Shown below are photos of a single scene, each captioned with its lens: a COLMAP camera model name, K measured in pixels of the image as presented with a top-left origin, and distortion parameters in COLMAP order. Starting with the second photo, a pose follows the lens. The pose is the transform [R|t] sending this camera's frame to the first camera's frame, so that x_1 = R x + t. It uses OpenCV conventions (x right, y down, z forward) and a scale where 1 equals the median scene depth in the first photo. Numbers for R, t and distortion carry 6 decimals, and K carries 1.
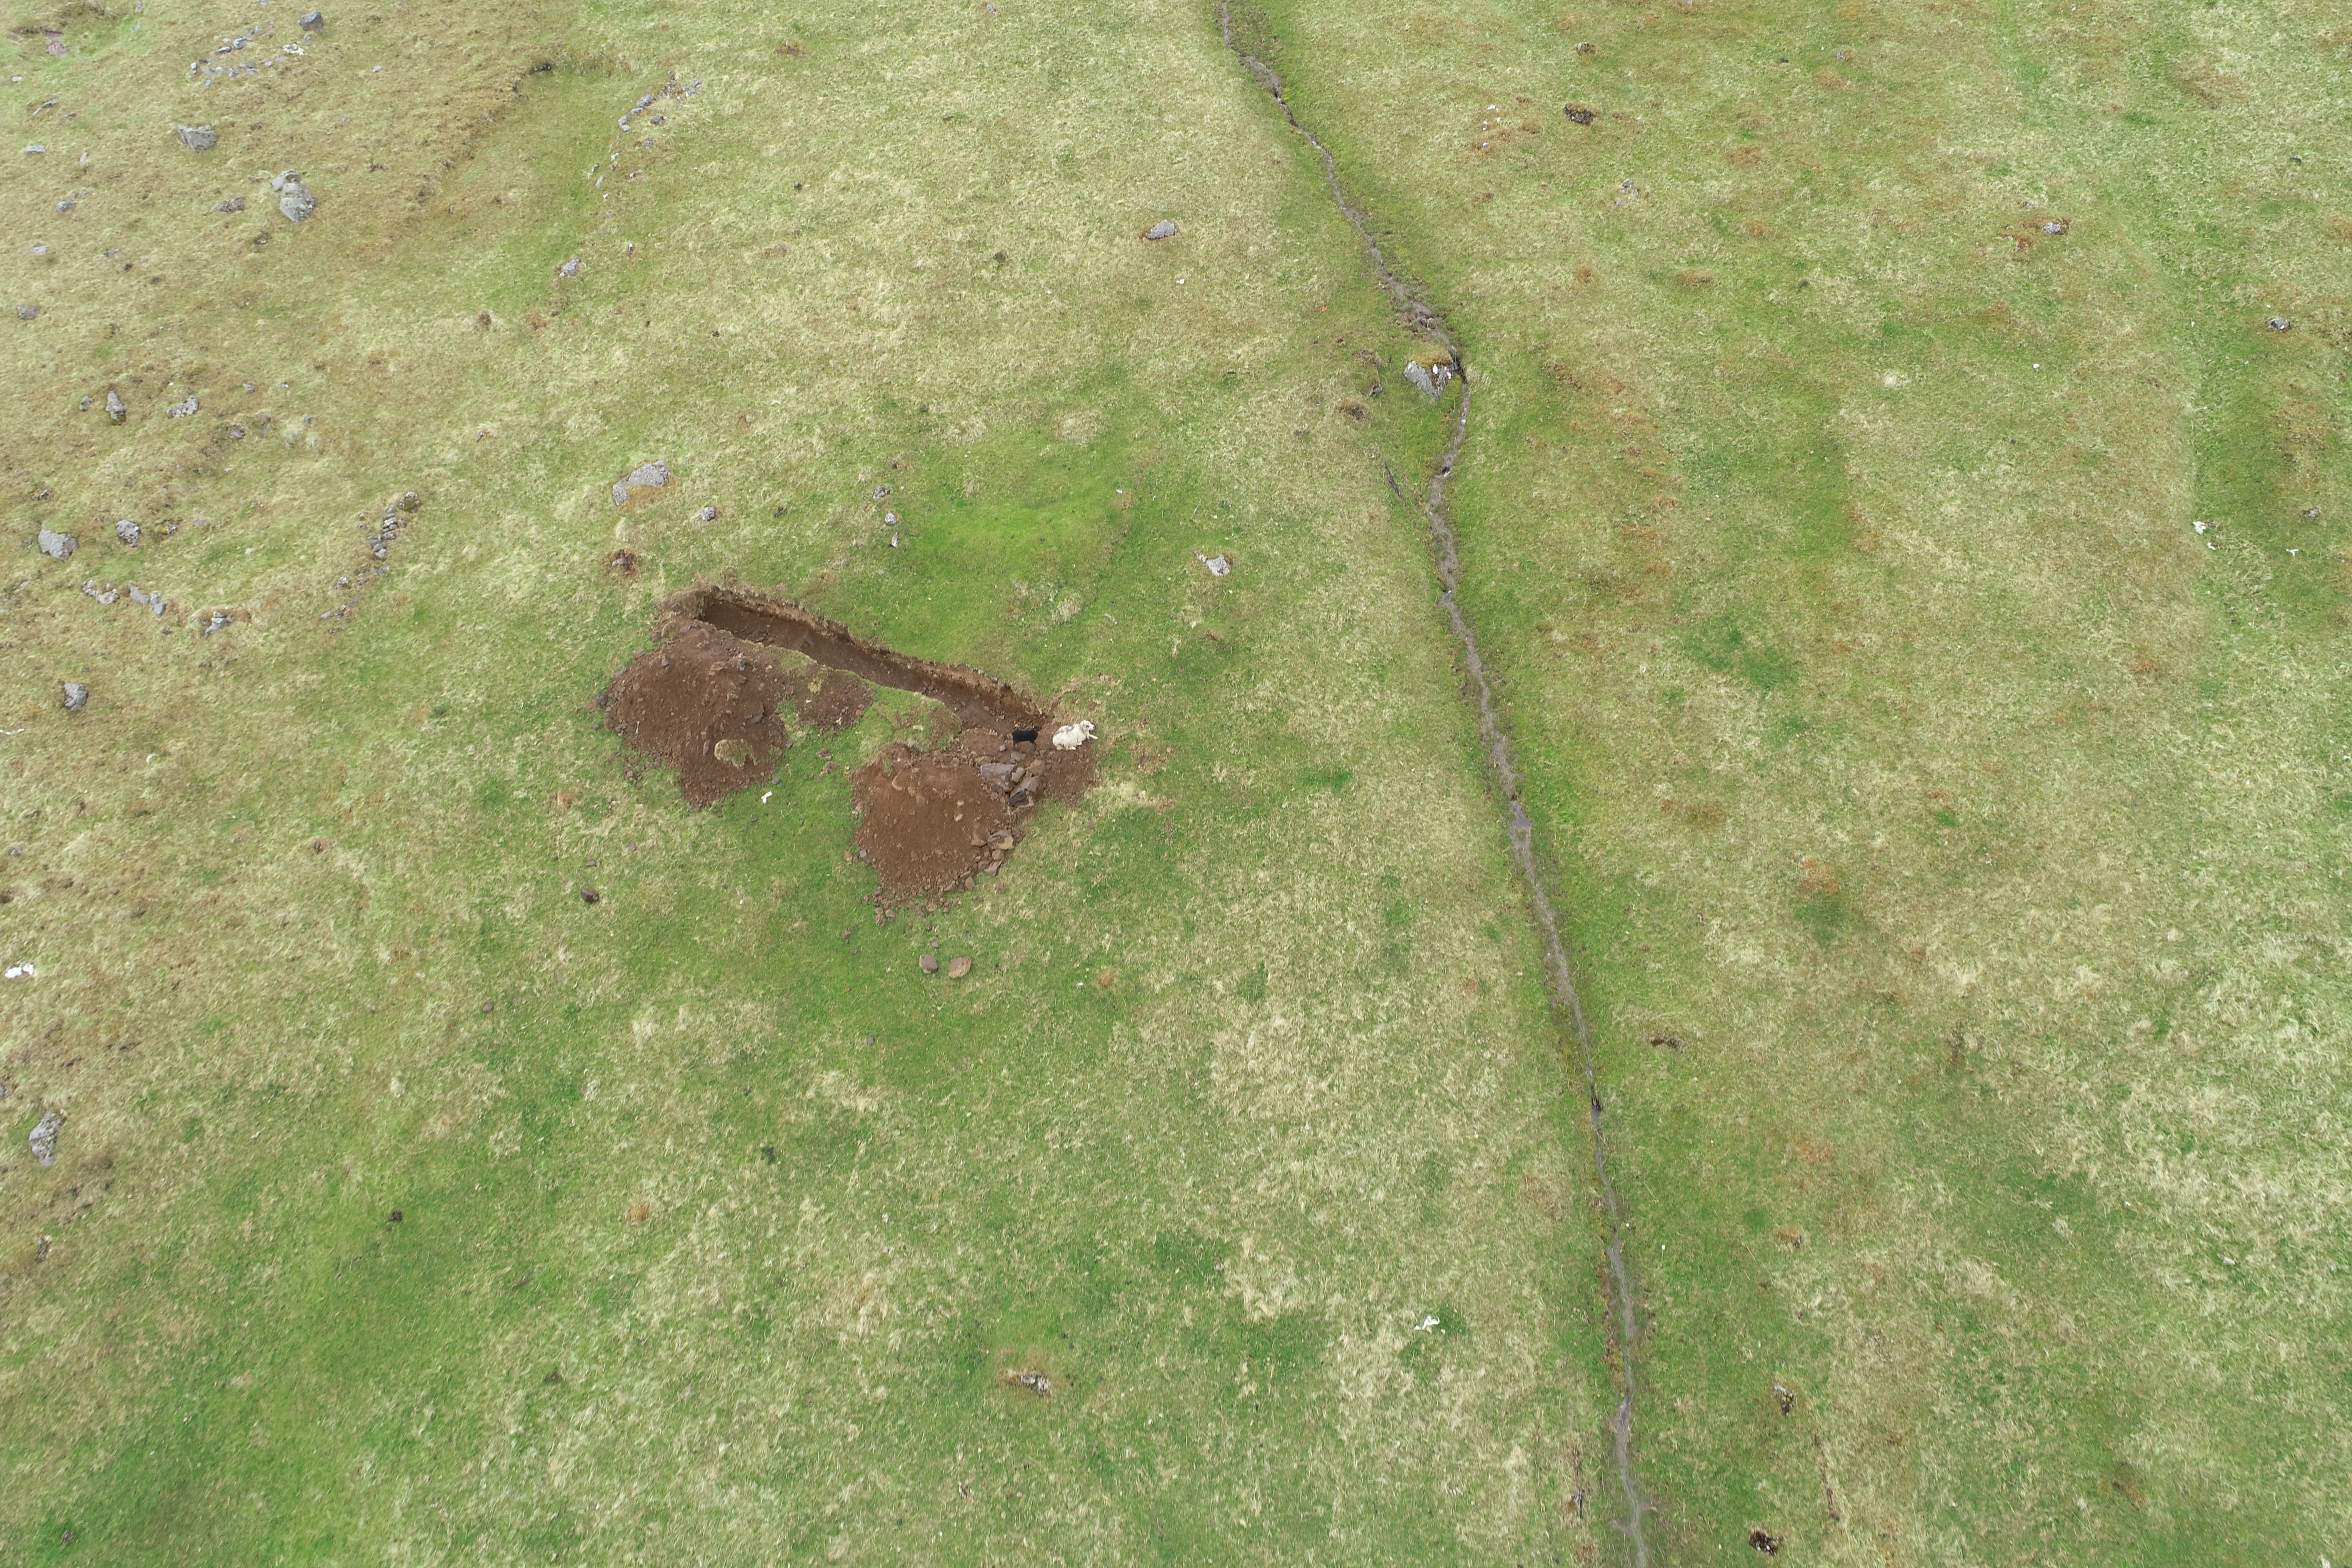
lens RADIAL K [[1578.6, 0, 1170.6], [0, 1578.6, 791.4], [0, 0, 1]] dist [0.001753, -0.000644]
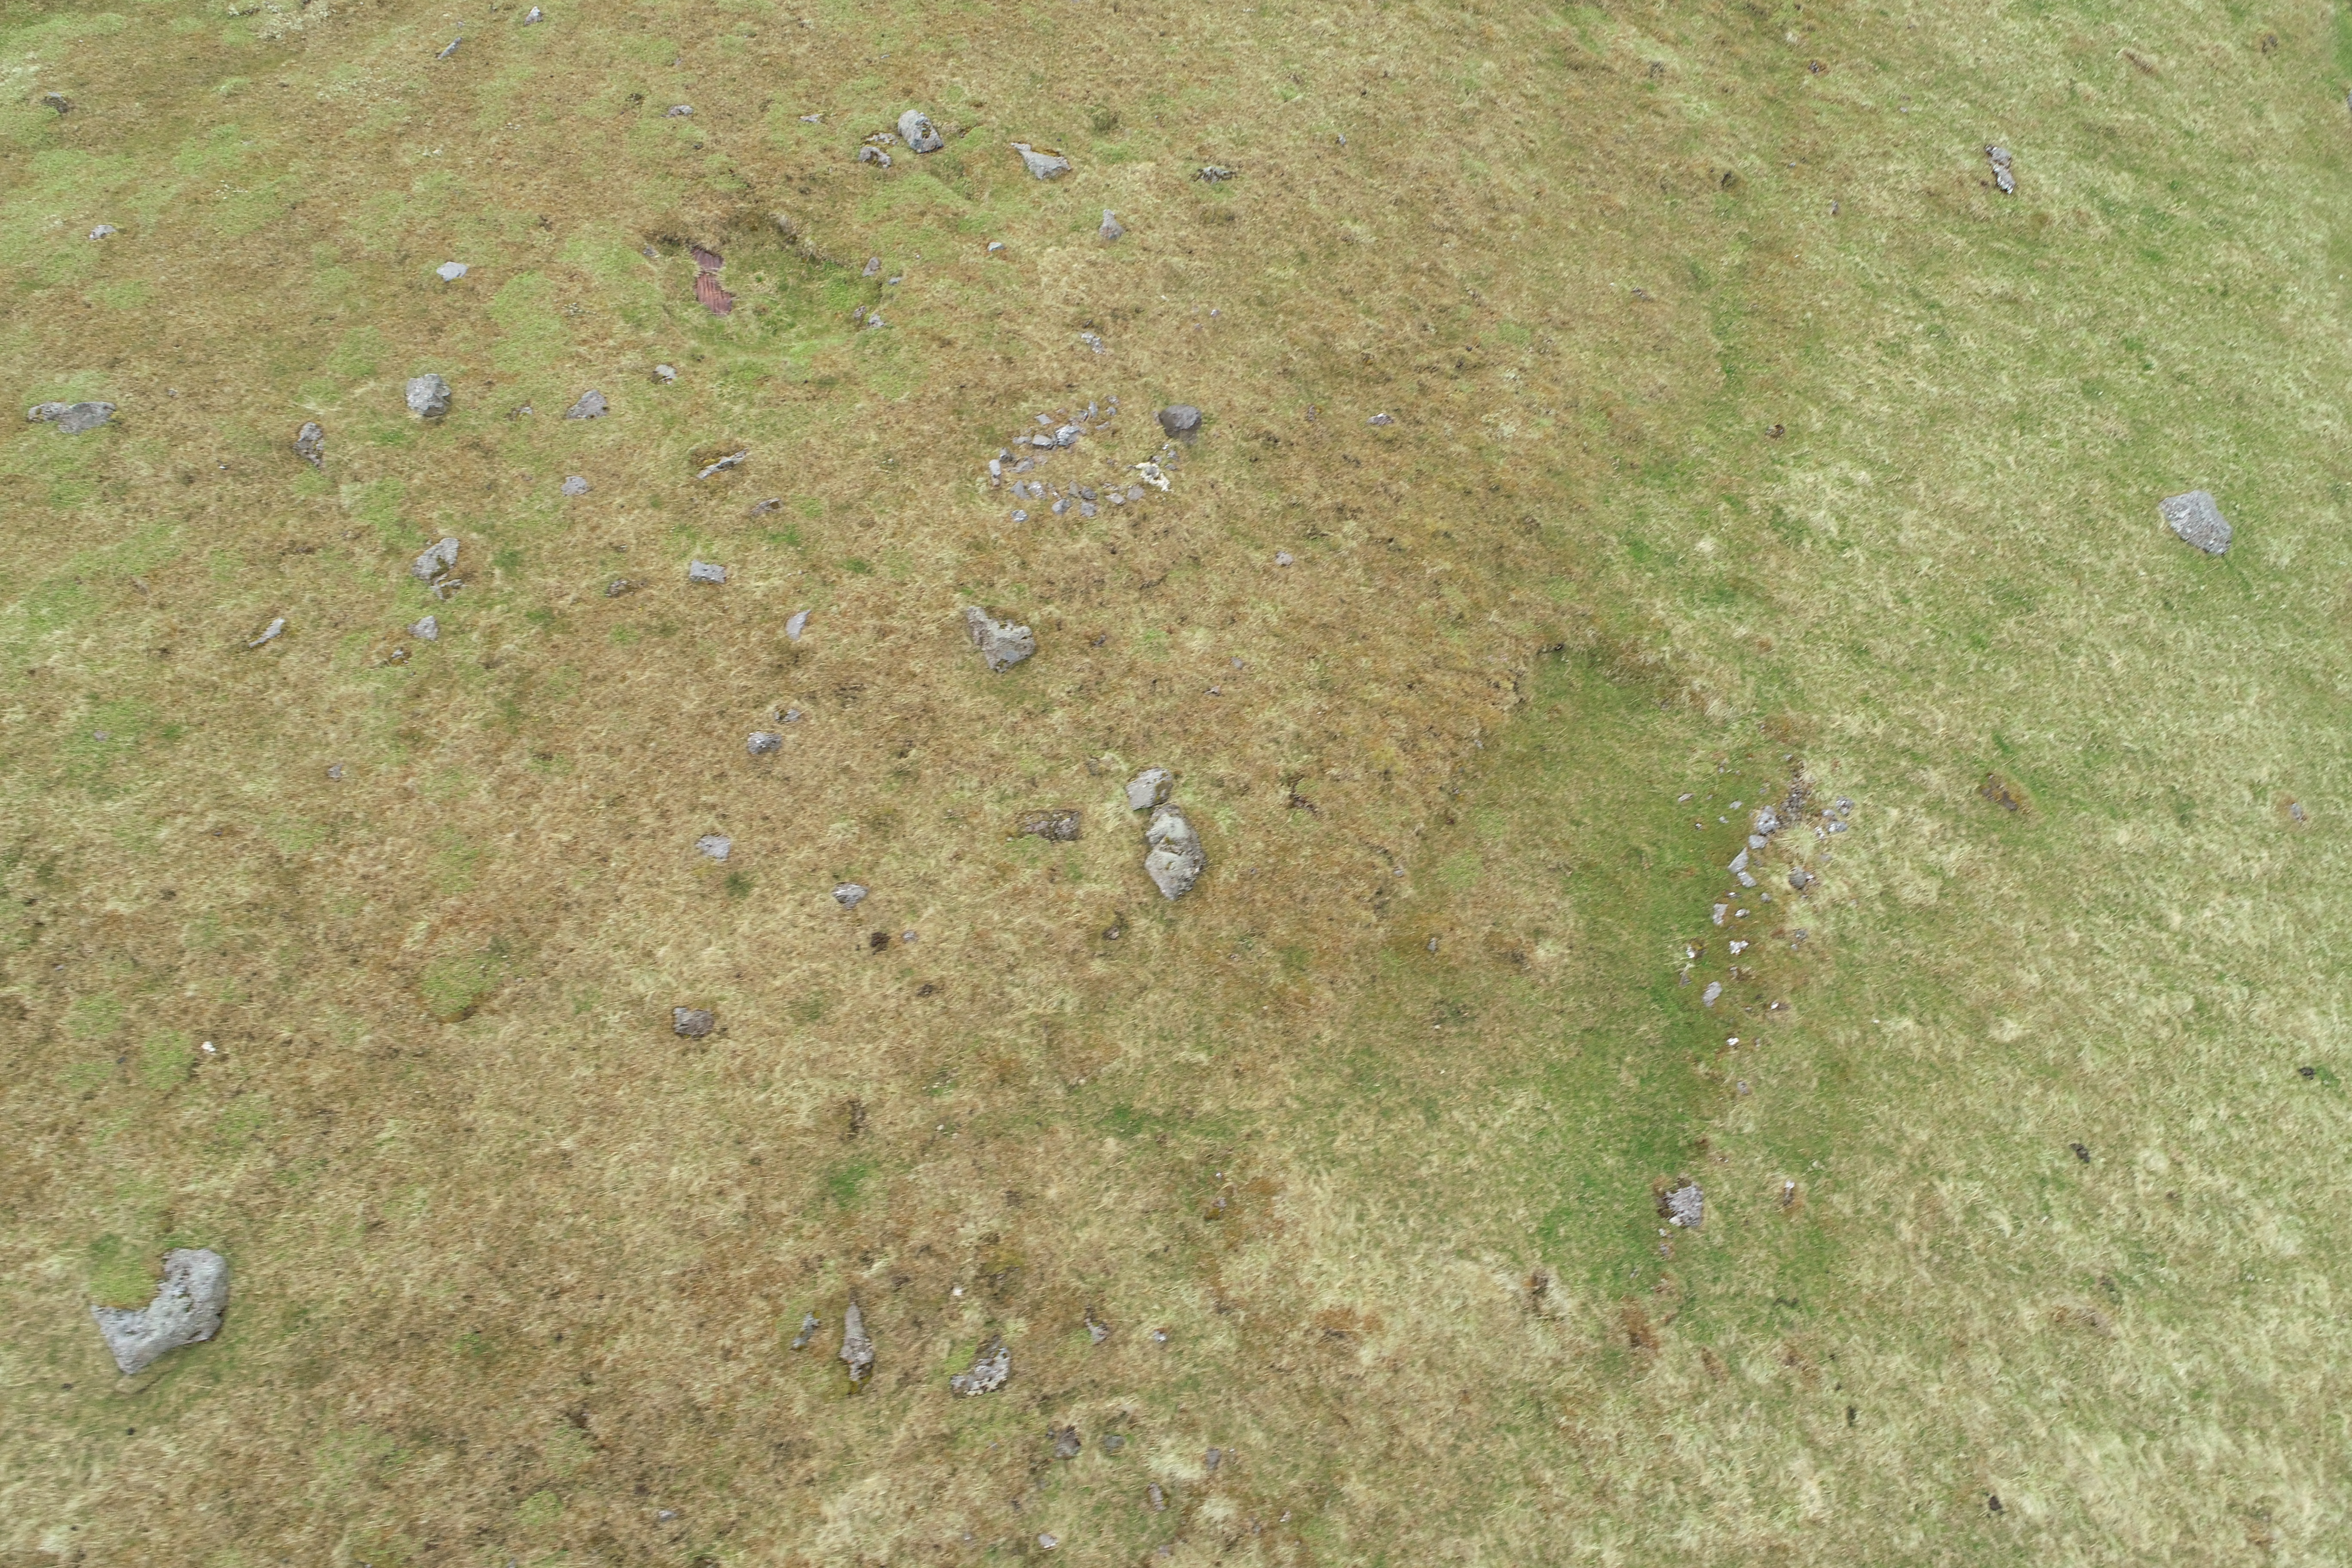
lens RADIAL K [[1578.6, 0, 1170.6], [0, 1578.6, 791.4], [0, 0, 1]] dist [0.001753, -0.000644]
pose [[0.946614, 0.307451, 0.096929, -0.741706], [-0.309281, 0.950962, 0.004091, -0.478337], [-0.090918, -0.033851, 0.995283, 0.566807]]
